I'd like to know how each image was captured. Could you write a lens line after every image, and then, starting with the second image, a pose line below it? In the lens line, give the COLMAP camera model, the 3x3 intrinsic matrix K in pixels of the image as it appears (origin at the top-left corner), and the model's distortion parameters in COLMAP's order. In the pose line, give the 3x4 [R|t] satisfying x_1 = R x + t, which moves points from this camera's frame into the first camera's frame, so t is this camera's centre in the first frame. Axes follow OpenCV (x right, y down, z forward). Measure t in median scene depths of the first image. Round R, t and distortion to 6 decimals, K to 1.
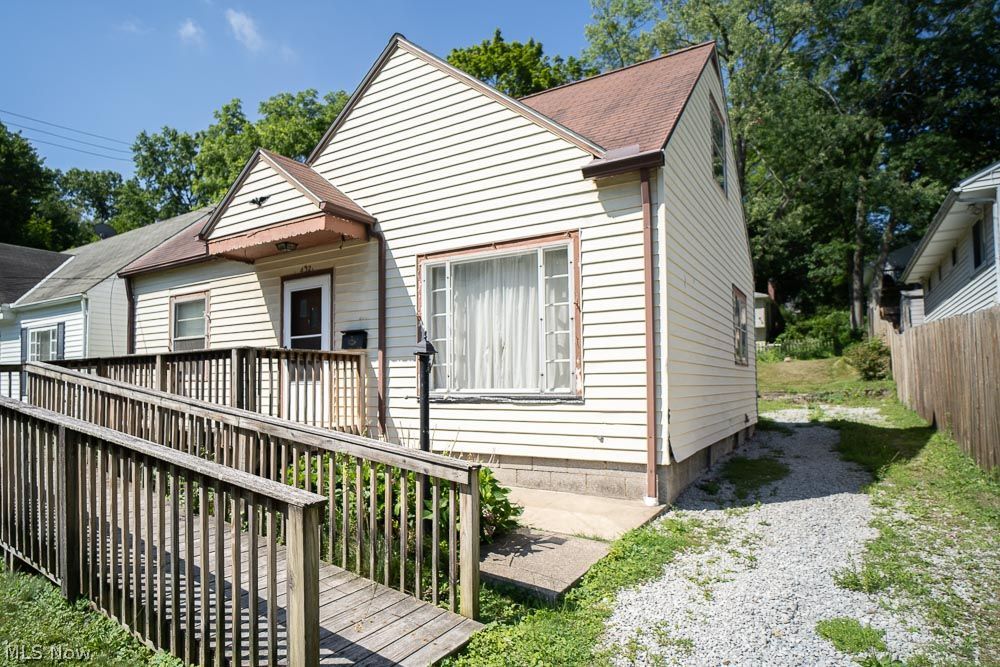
lens RADIAL K [[567.2, 0, 499.5], [0, 567.2, 354.7], [0, 0, 1]] dist [-0.037439, 0.016196]
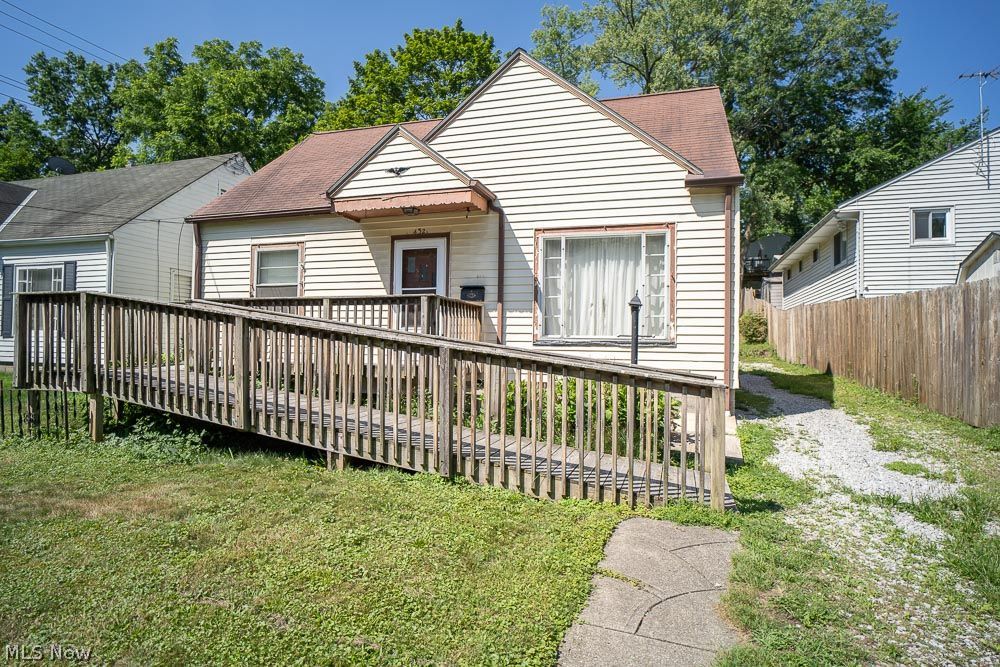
lens RADIAL K [[543.8, 0, 500.0], [0, 543.8, 333.5], [0, 0, 1]] dist [-0.056241, 0.033106]
pose [[0.963889, 0.029957, 0.264613, -0.477506], [-0.036894, 0.999092, 0.021284, 0.030551], [-0.263736, -0.030278, 0.964120, -0.137416]]
